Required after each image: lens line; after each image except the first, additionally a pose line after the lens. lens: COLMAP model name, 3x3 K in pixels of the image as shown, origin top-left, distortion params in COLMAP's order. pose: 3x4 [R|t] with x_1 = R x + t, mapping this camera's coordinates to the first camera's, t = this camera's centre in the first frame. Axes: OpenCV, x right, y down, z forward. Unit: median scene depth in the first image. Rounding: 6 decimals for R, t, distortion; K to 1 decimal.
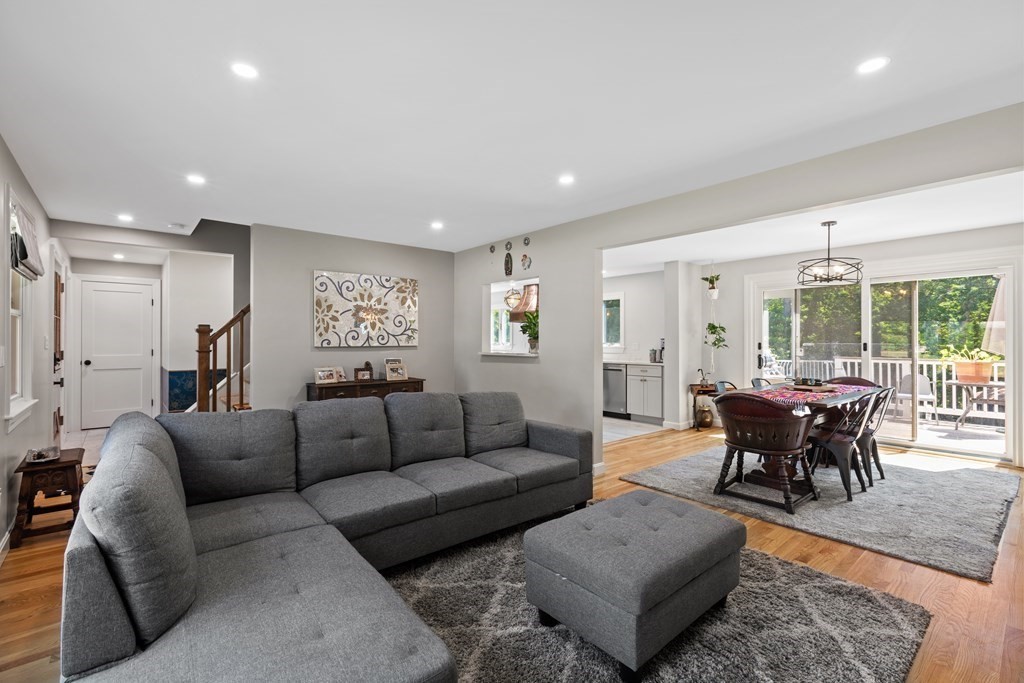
lens RADIAL K [[456.7, 0, 506.5], [0, 456.7, 336.1], [0, 0, 1]] dist [0.000195, -0.000951]
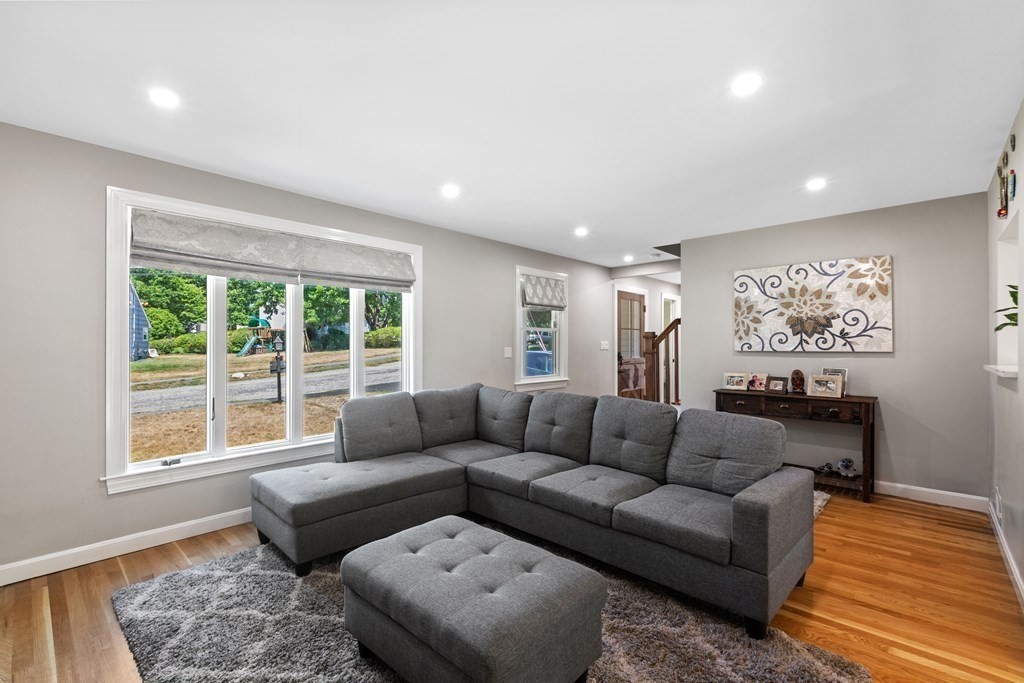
lens RADIAL K [[456.7, 0, 506.5], [0, 456.7, 336.1], [0, 0, 1]] dist [0.000195, -0.000951]
pose [[0.116036, -0.019677, -0.993050, 0.377706], [0.011953, 0.999759, -0.018413, 0.003204], [0.993173, -0.009733, 0.116243, 0.324140]]
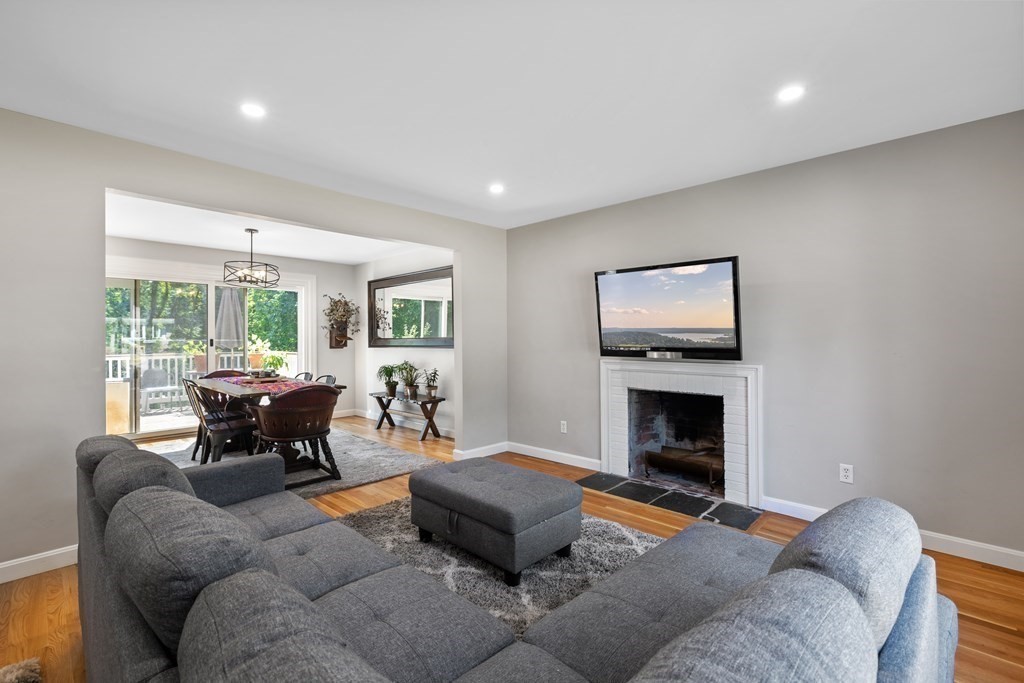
lens RADIAL K [[456.7, 0, 506.5], [0, 456.7, 336.1], [0, 0, 1]] dist [0.000195, -0.000951]
pose [[-0.097941, 0.004213, 0.995183, -0.328619], [-0.008682, 0.999949, -0.005087, 0.006815], [-0.995154, -0.009139, -0.097899, 0.360023]]
